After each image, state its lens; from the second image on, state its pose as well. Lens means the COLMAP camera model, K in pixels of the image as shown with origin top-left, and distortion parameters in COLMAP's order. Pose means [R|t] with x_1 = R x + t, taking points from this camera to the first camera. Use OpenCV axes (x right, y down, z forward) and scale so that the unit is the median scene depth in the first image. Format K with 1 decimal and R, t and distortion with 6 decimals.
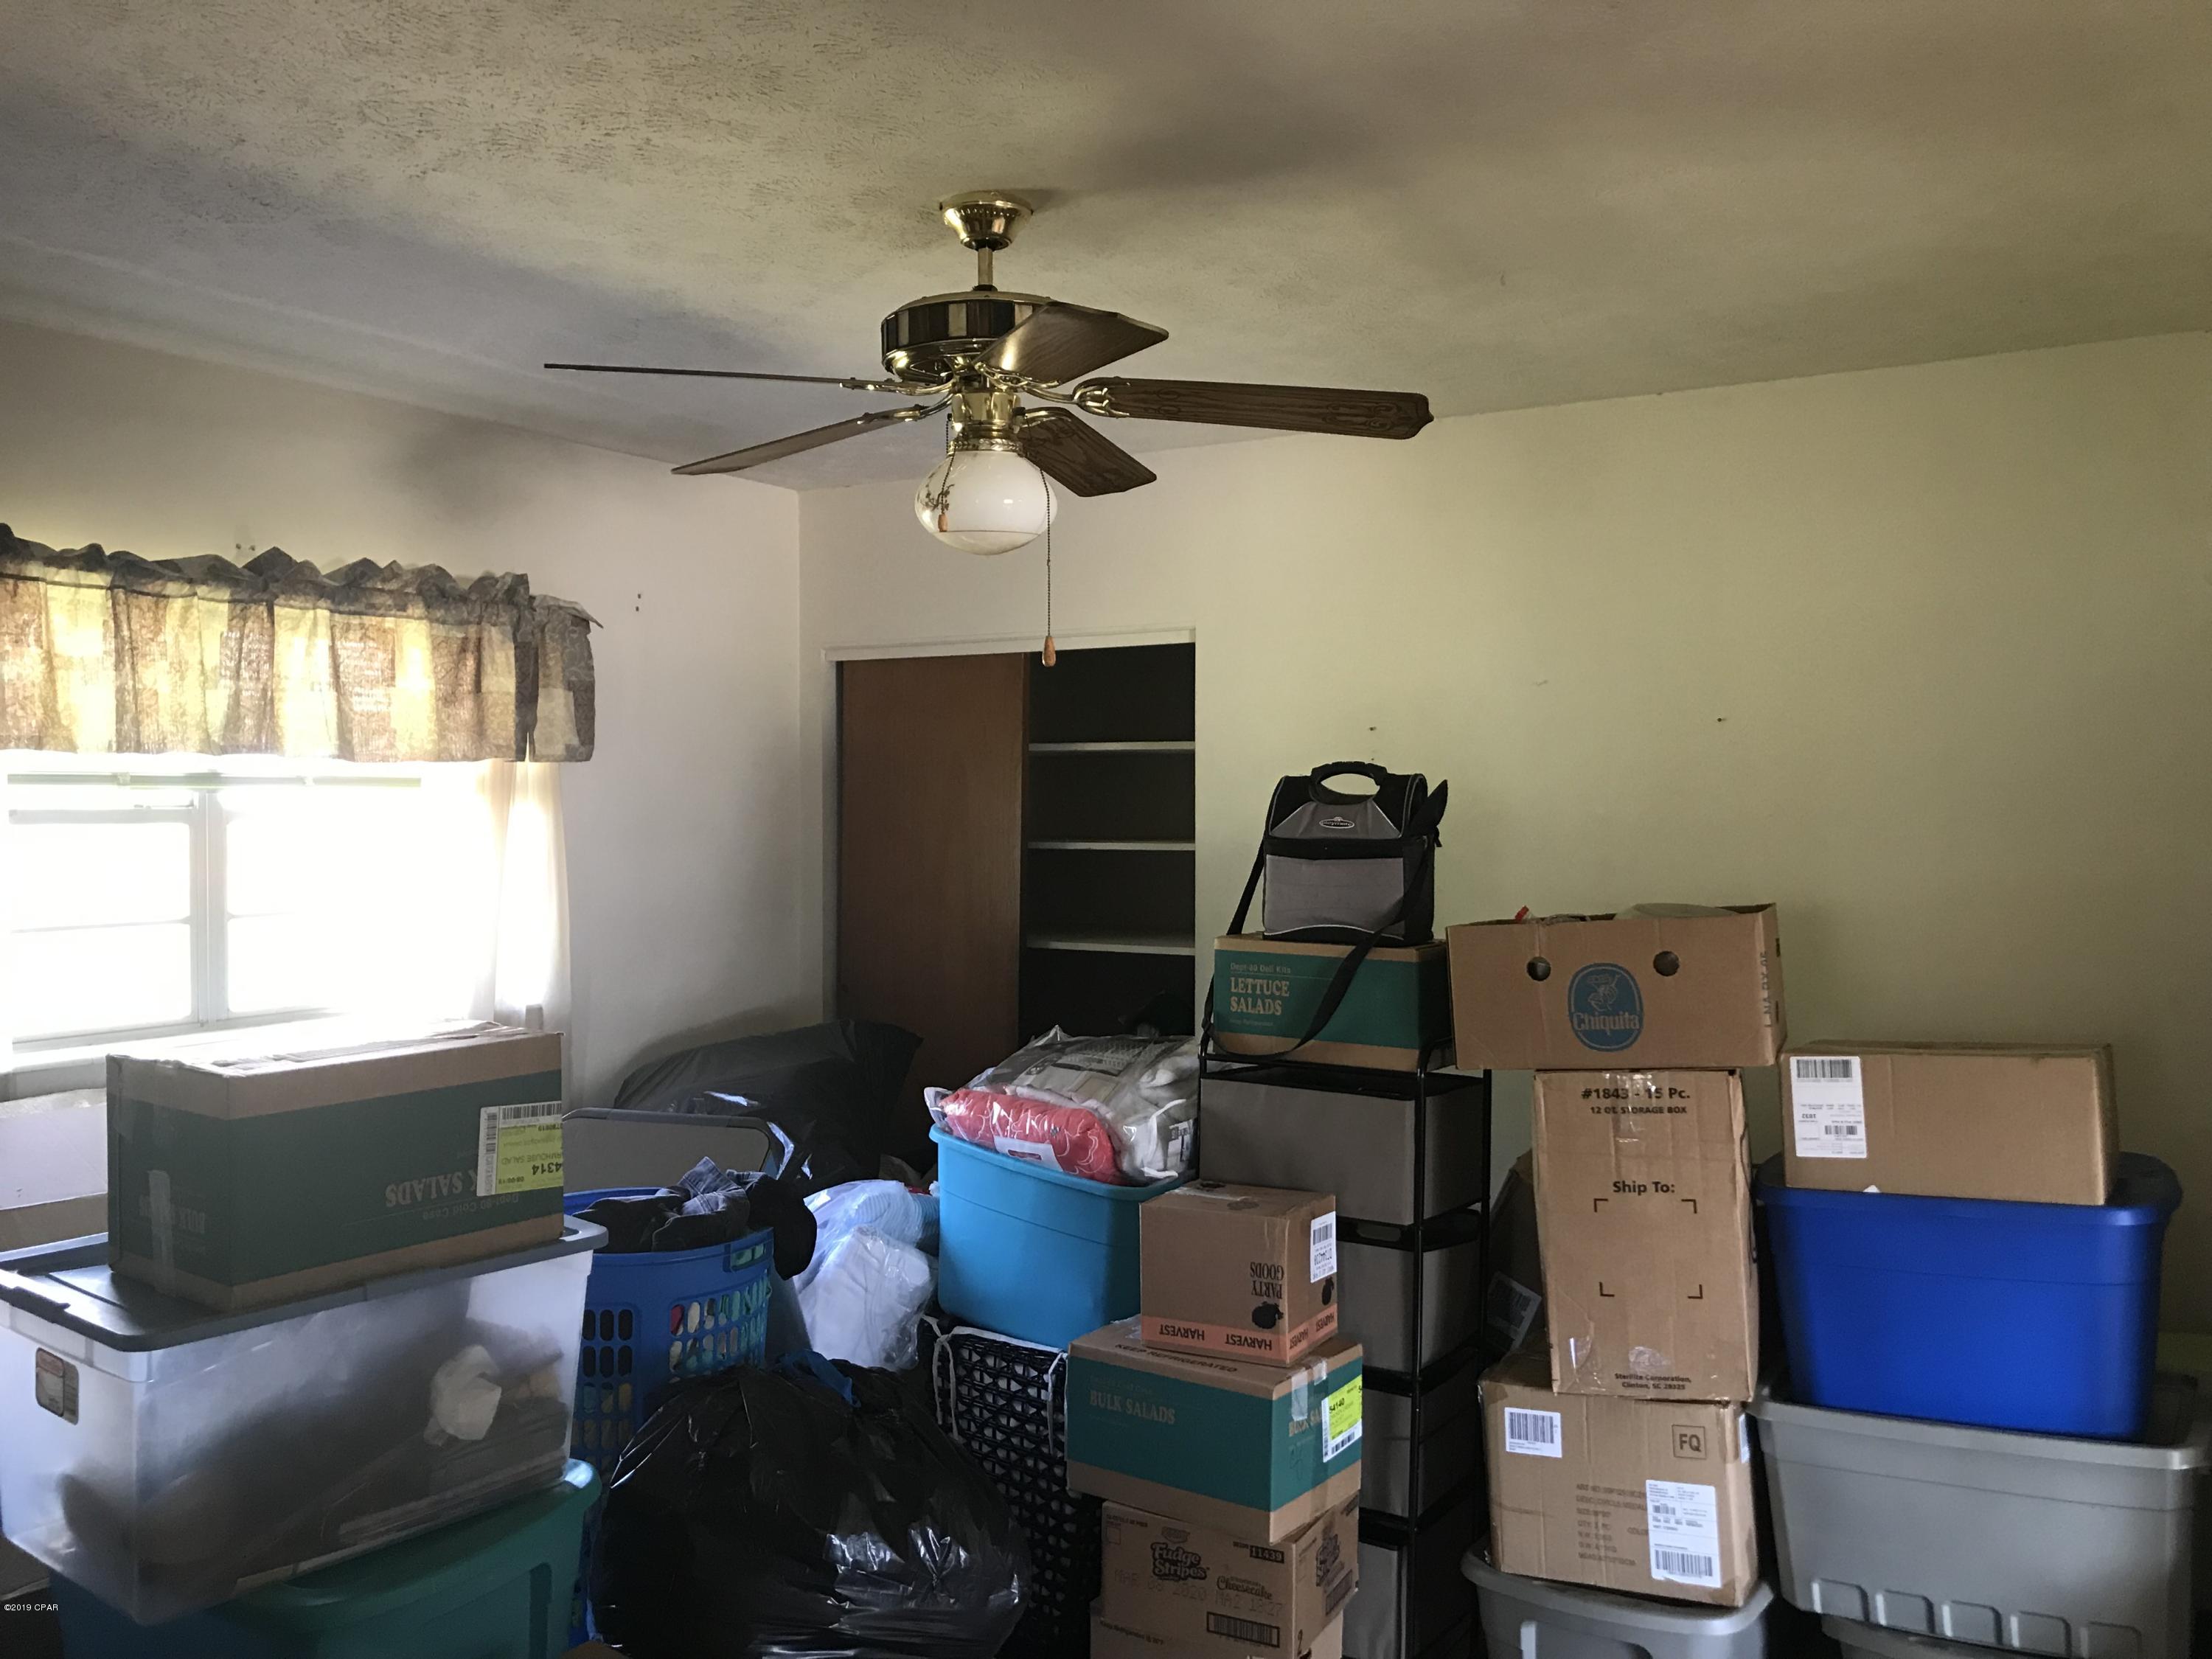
lens RADIAL K [[1817.3, 0, 1106.0], [0, 1817.3, 829.5], [0, 0, 1]] dist [-0.007593, 0.055583]
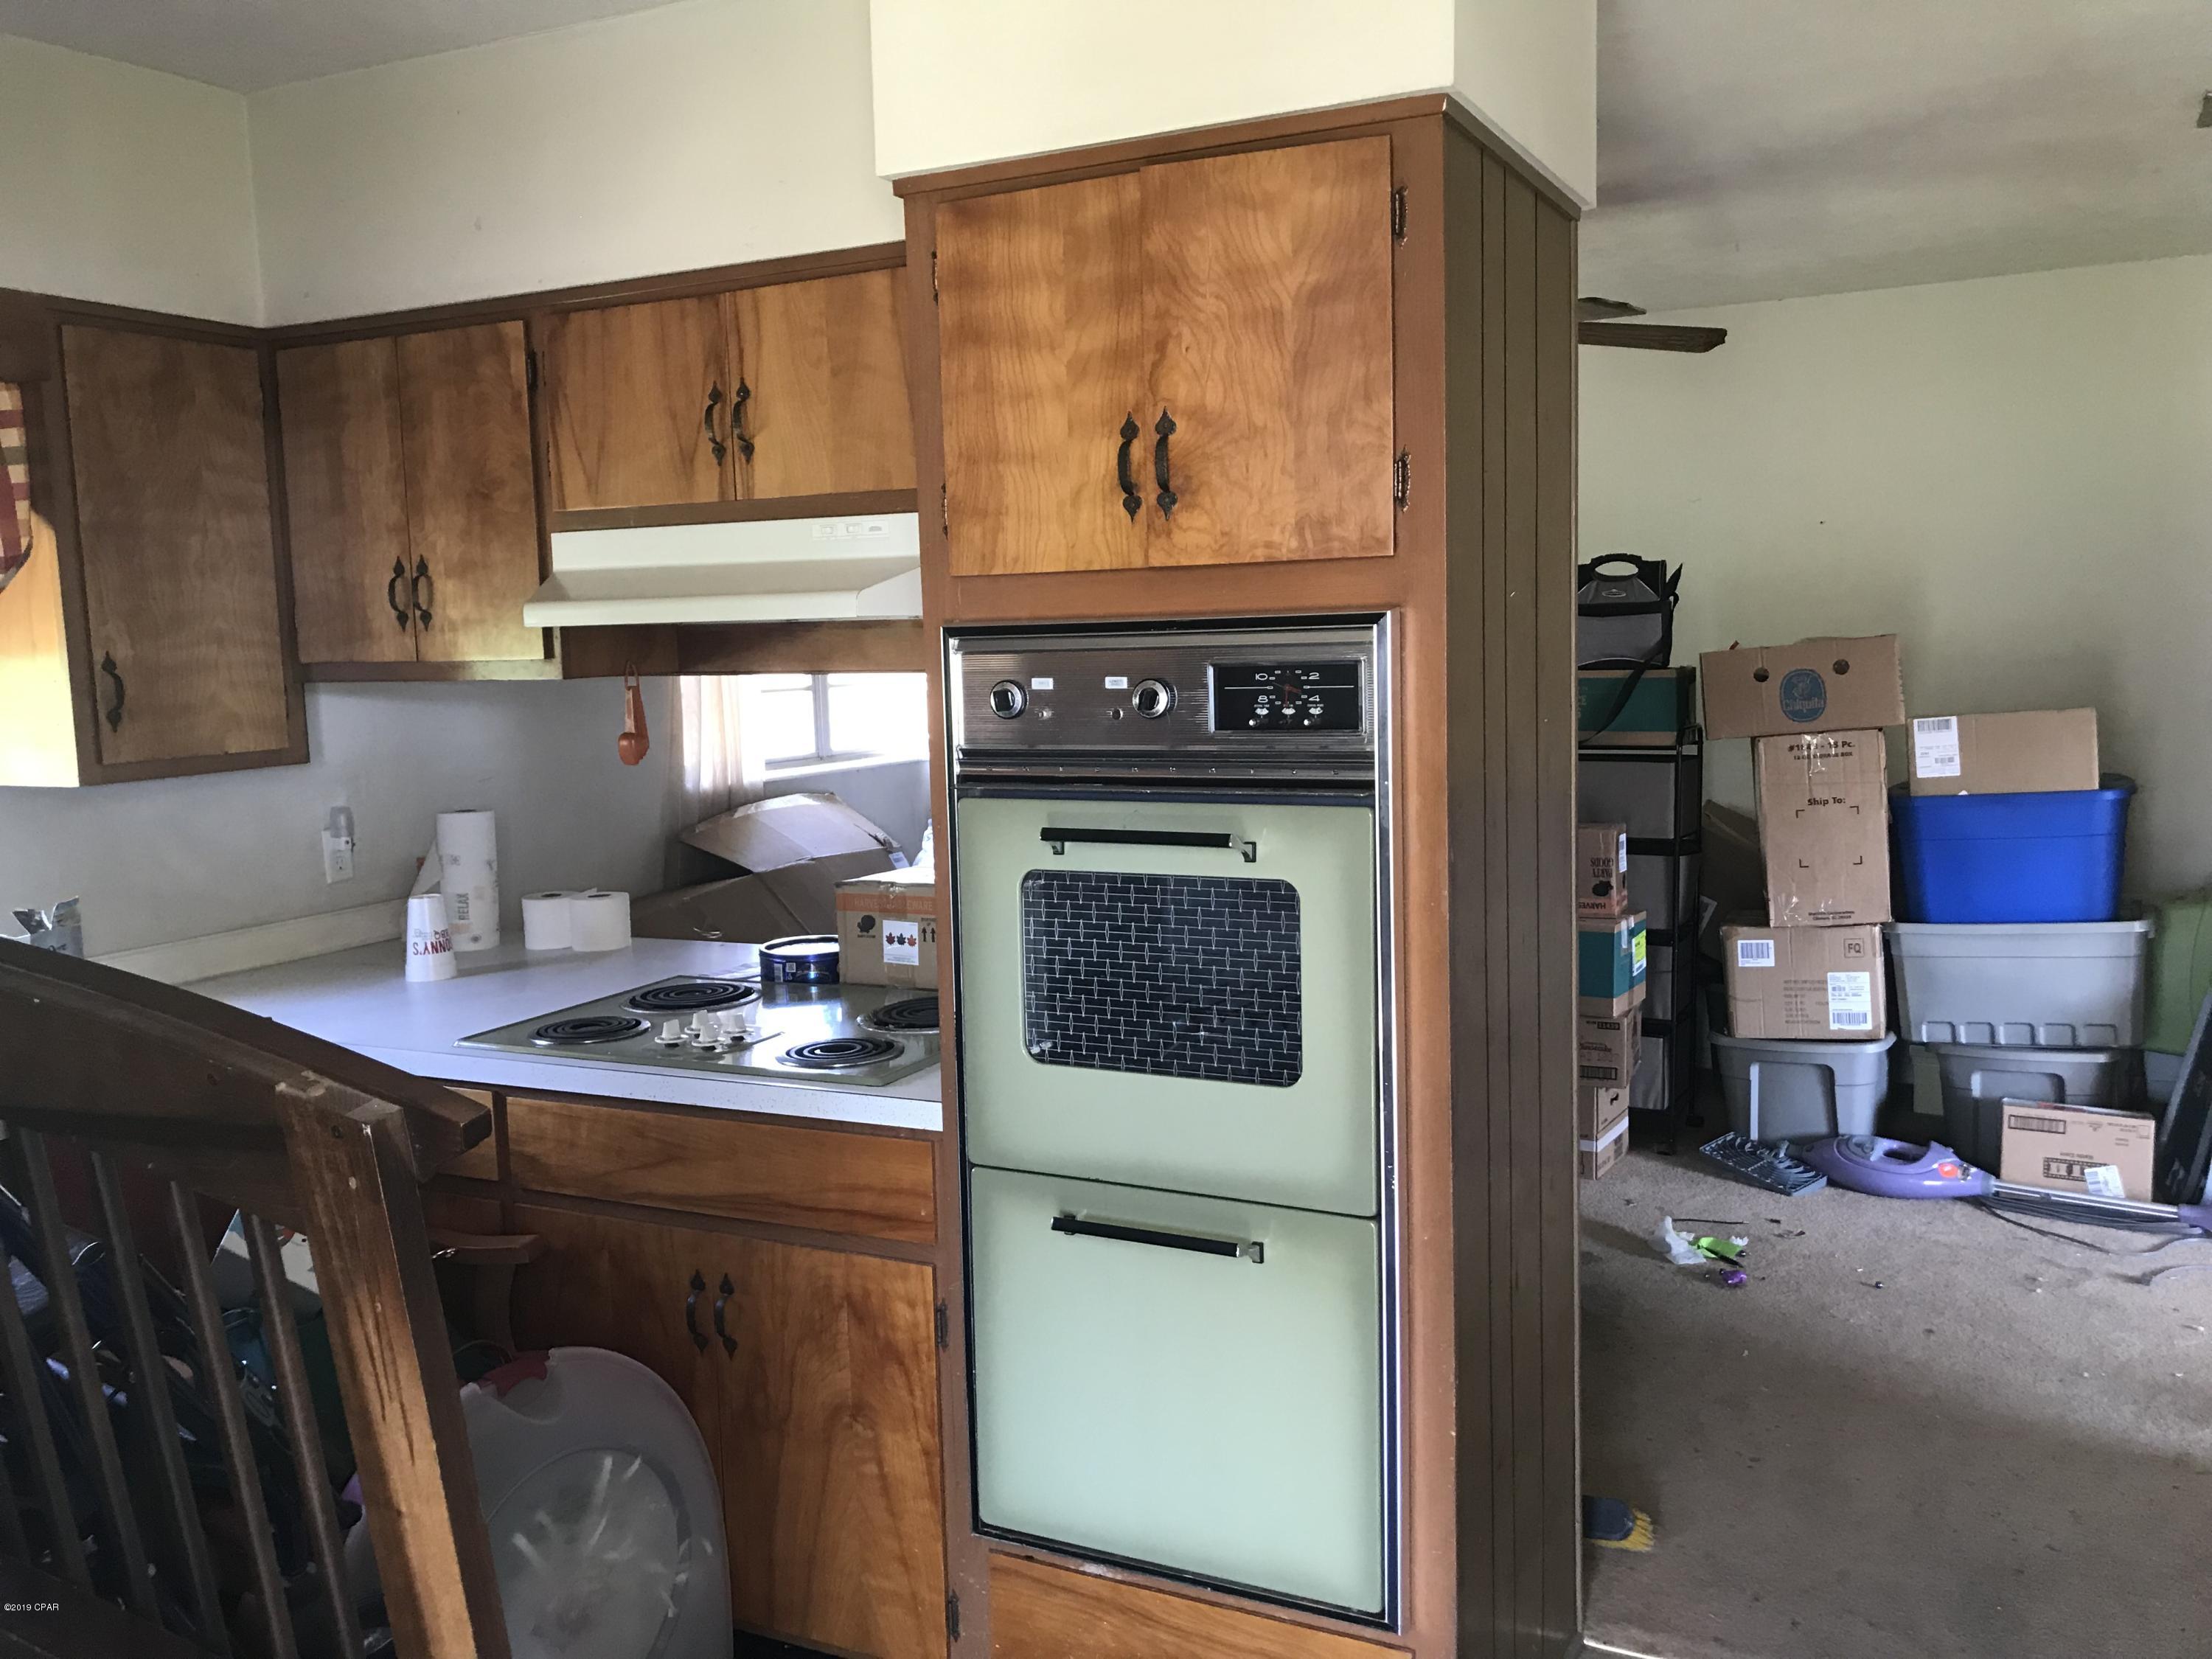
lens RADIAL K [[1817.3, 0, 1106.0], [0, 1817.3, 829.5], [0, 0, 1]] dist [-0.007593, 0.055583]
pose [[0.996947, -0.035343, 0.069618, -0.474654], [0.029311, 0.995878, 0.085836, 0.057520], [-0.072364, -0.083534, 0.993874, -0.609966]]
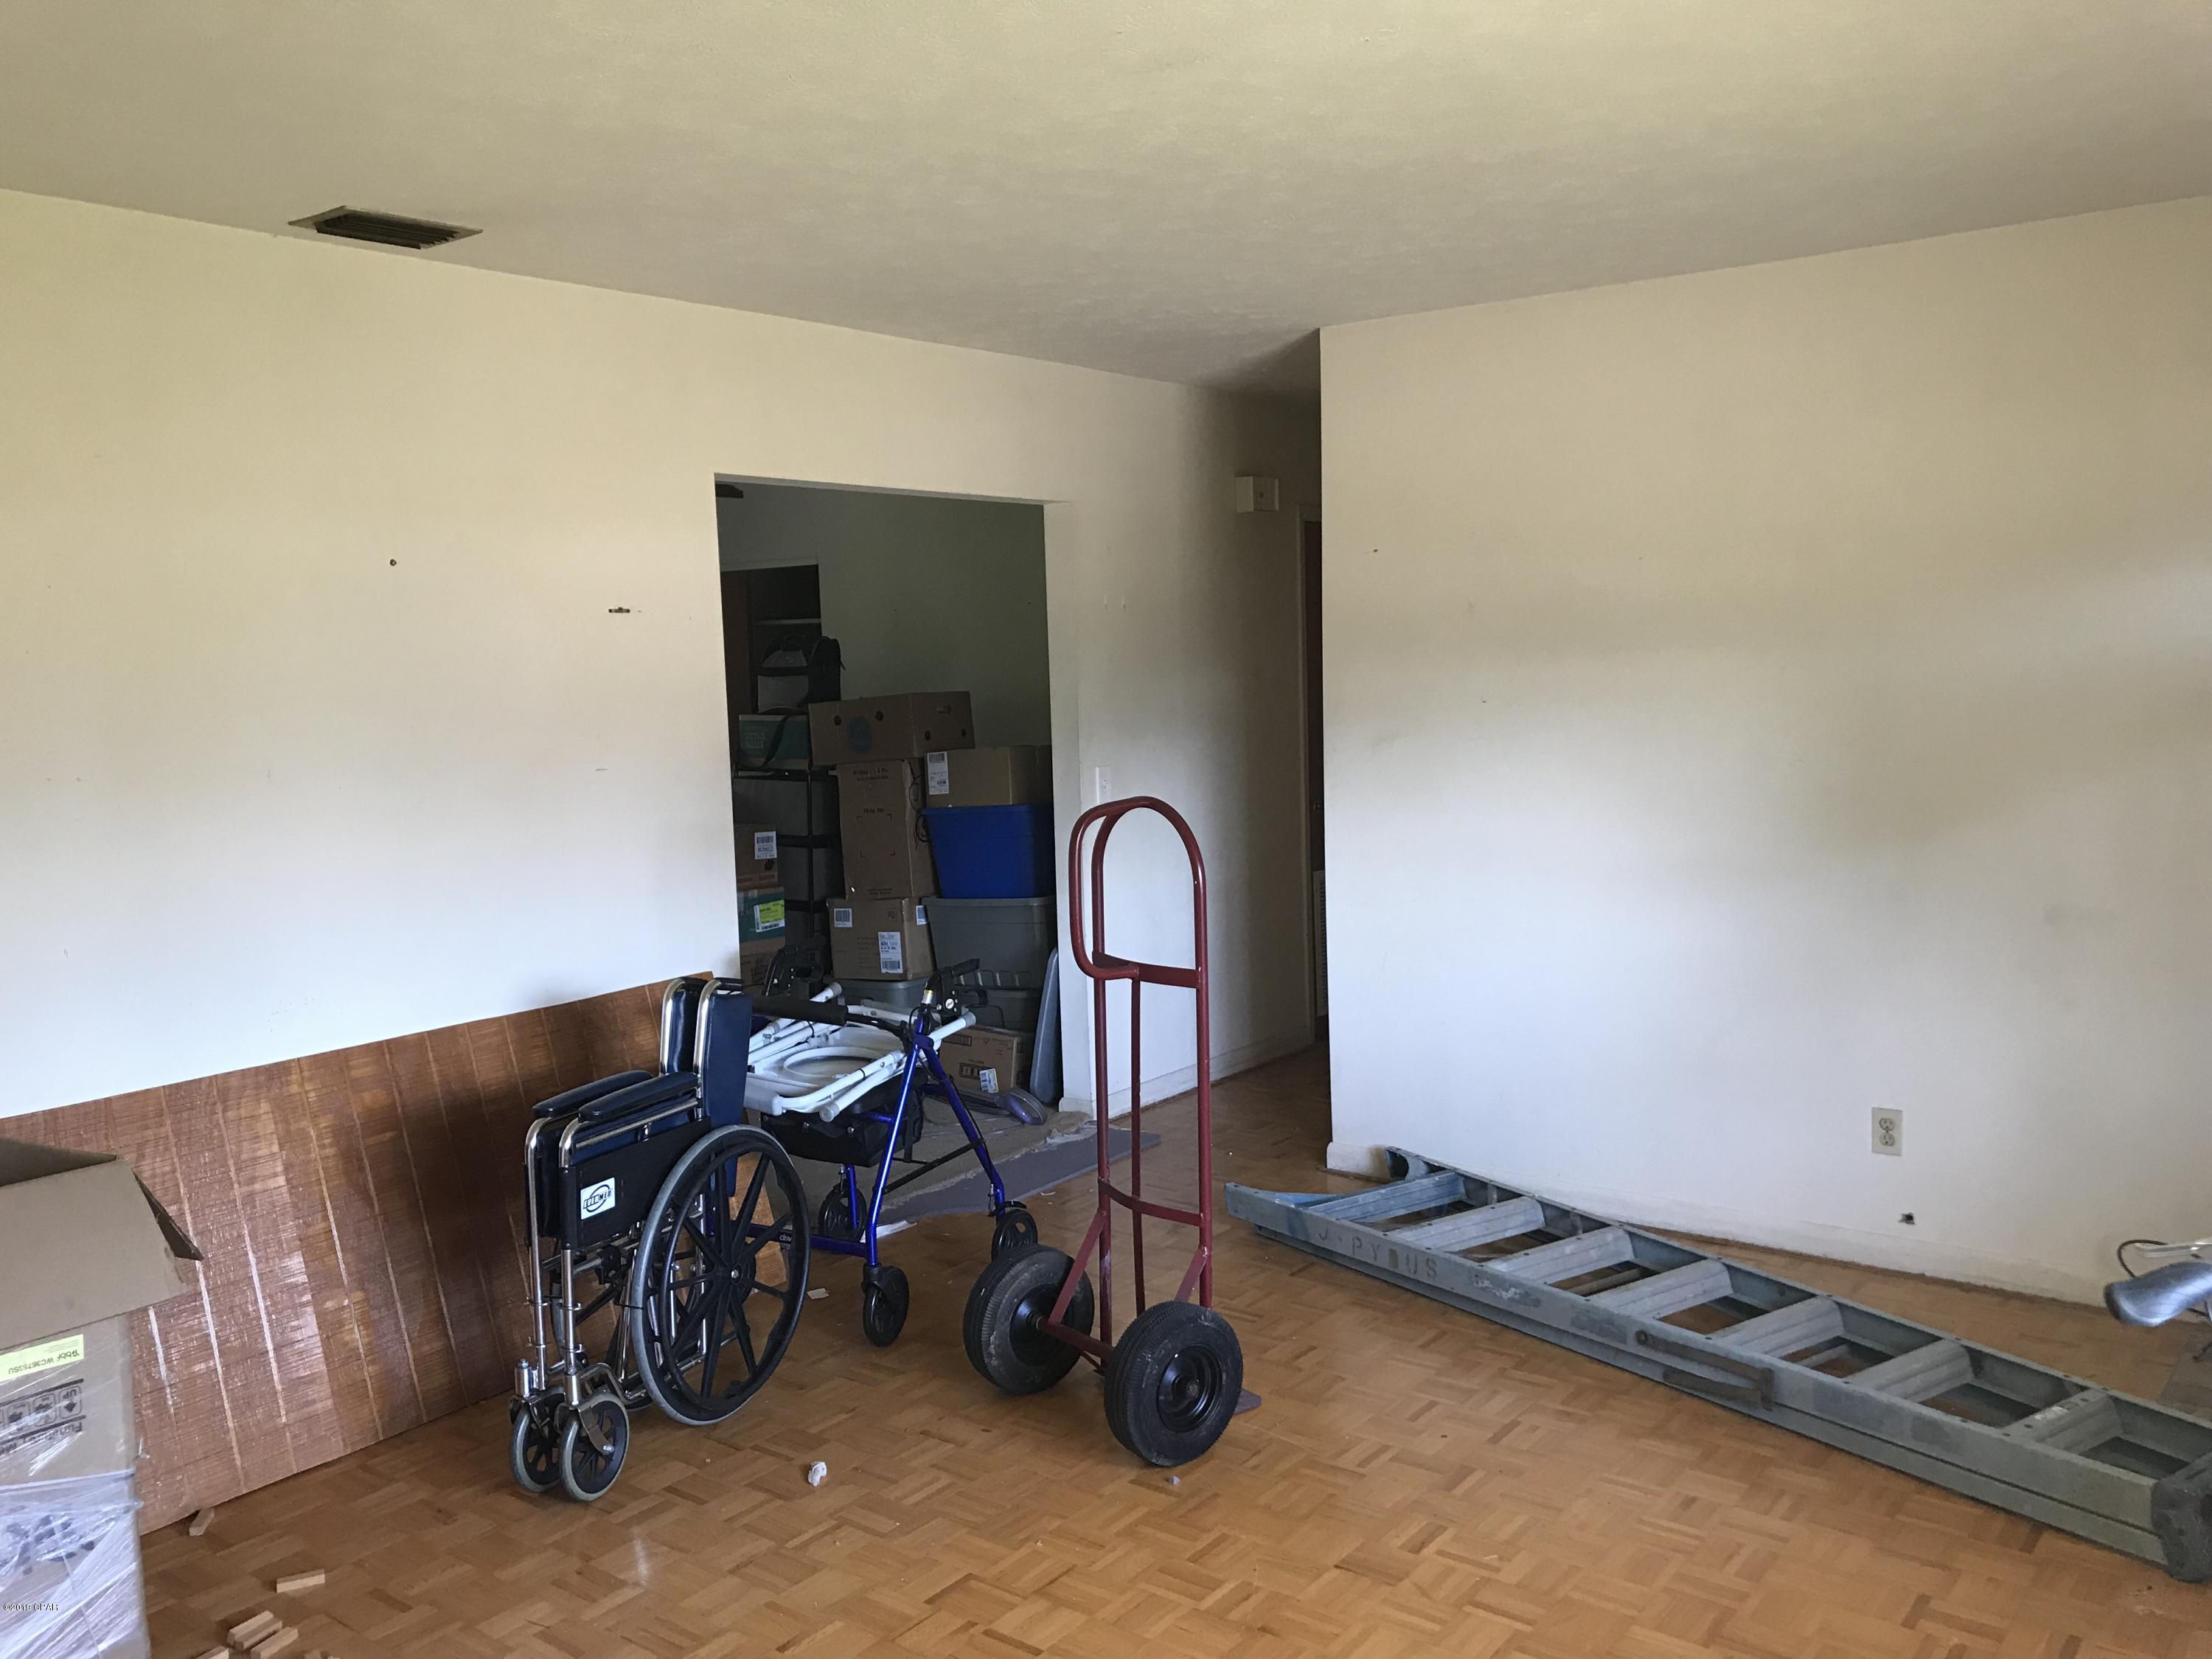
lens RADIAL K [[1817.3, 0, 1106.0], [0, 1817.3, 829.5], [0, 0, 1]] dist [-0.007593, 0.055583]
pose [[0.994010, -0.021770, -0.107099, 0.830933], [0.030966, 0.995903, 0.084964, 0.028250], [0.104811, -0.087772, 0.990611, -1.289414]]
